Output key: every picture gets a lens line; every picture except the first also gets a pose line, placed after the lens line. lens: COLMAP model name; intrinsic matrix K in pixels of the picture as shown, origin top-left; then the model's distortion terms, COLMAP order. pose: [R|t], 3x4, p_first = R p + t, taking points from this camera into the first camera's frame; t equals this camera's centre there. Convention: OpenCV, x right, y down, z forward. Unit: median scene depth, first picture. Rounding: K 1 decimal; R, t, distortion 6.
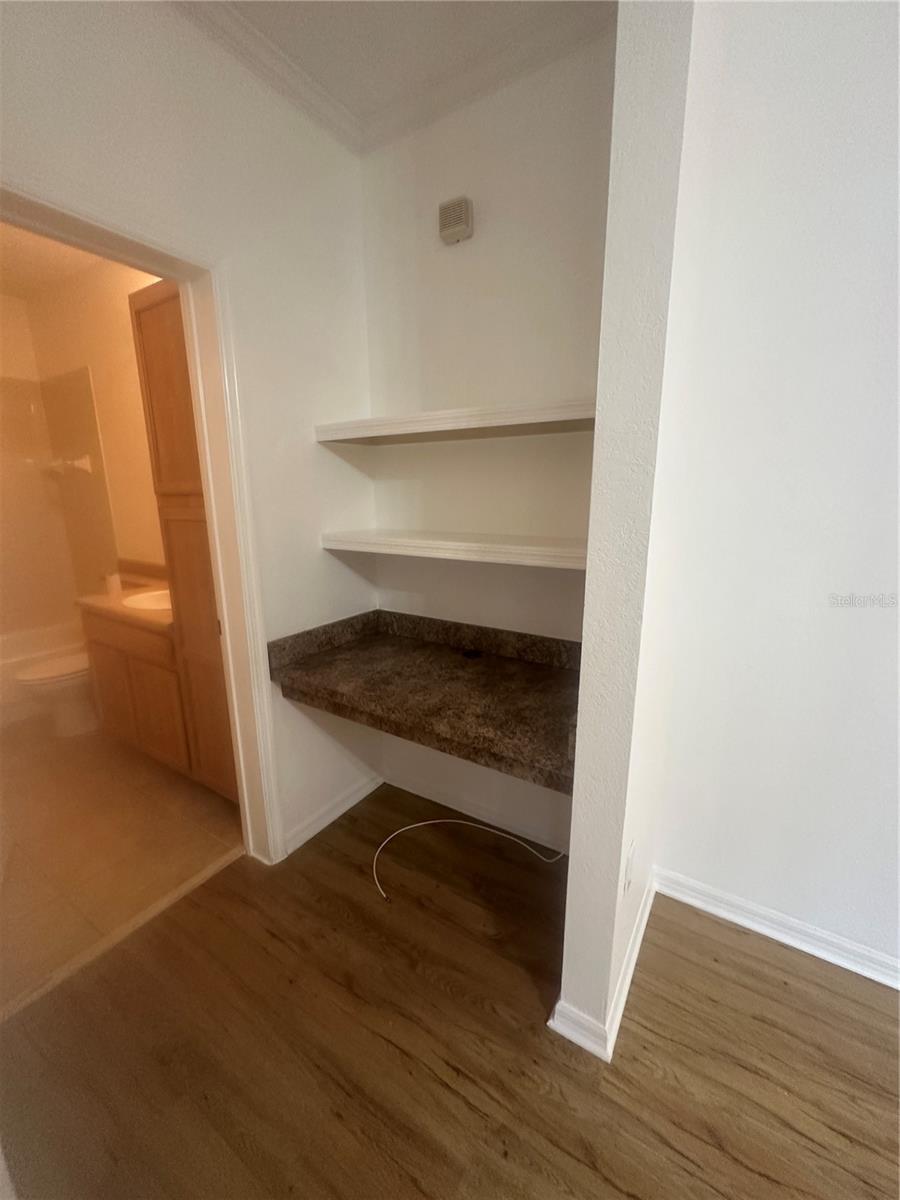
lens RADIAL K [[475.0, 0, 455.2], [0, 475.0, 596.5], [0, 0, 1]] dist [-0.000769, 0.000133]
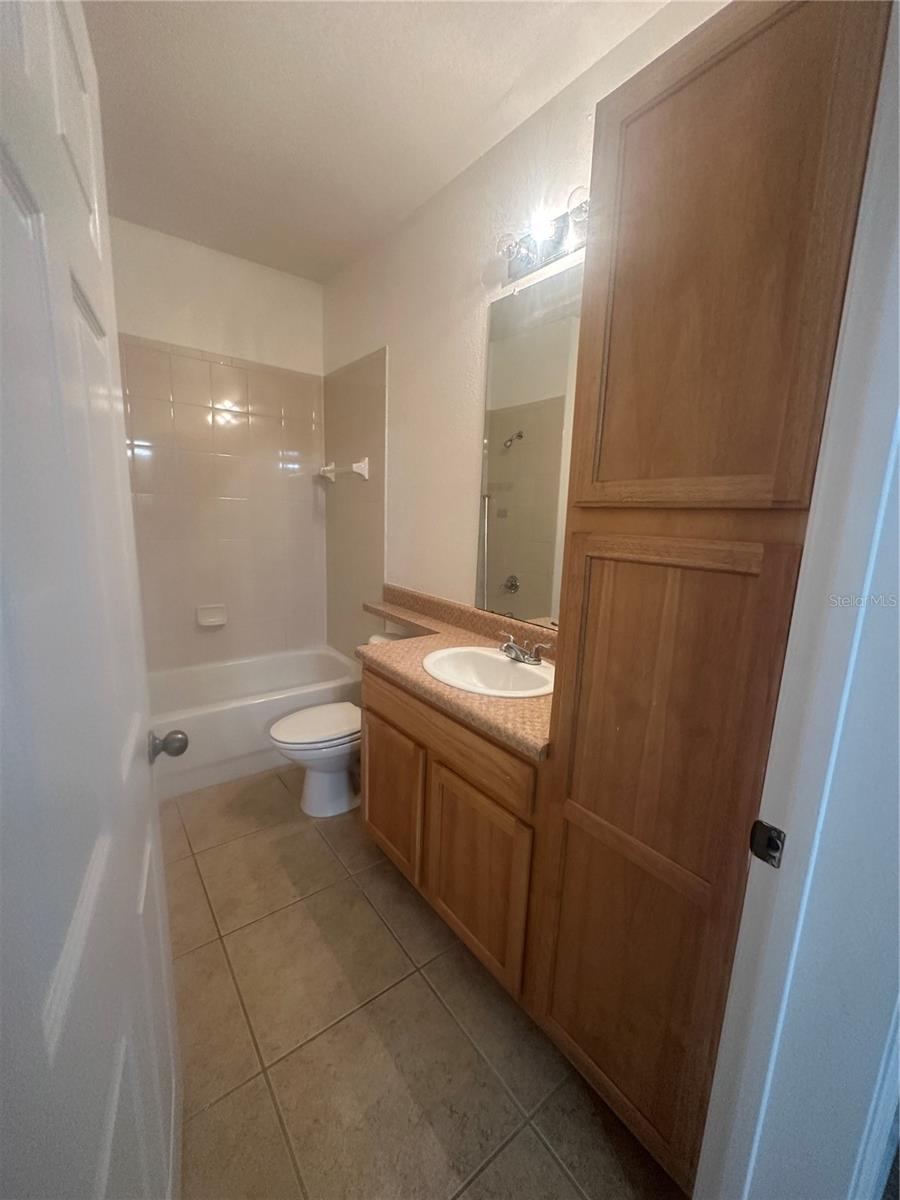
lens RADIAL K [[482.3, 0, 450.0], [0, 482.3, 600.0], [0, 0, 1]] dist [0.019739, 0.000004]
pose [[0.934694, 0.098566, -0.341513, -0.372504], [-0.110734, 0.993717, -0.016268, -0.060268], [0.337764, 0.053023, 0.939736, 0.308466]]
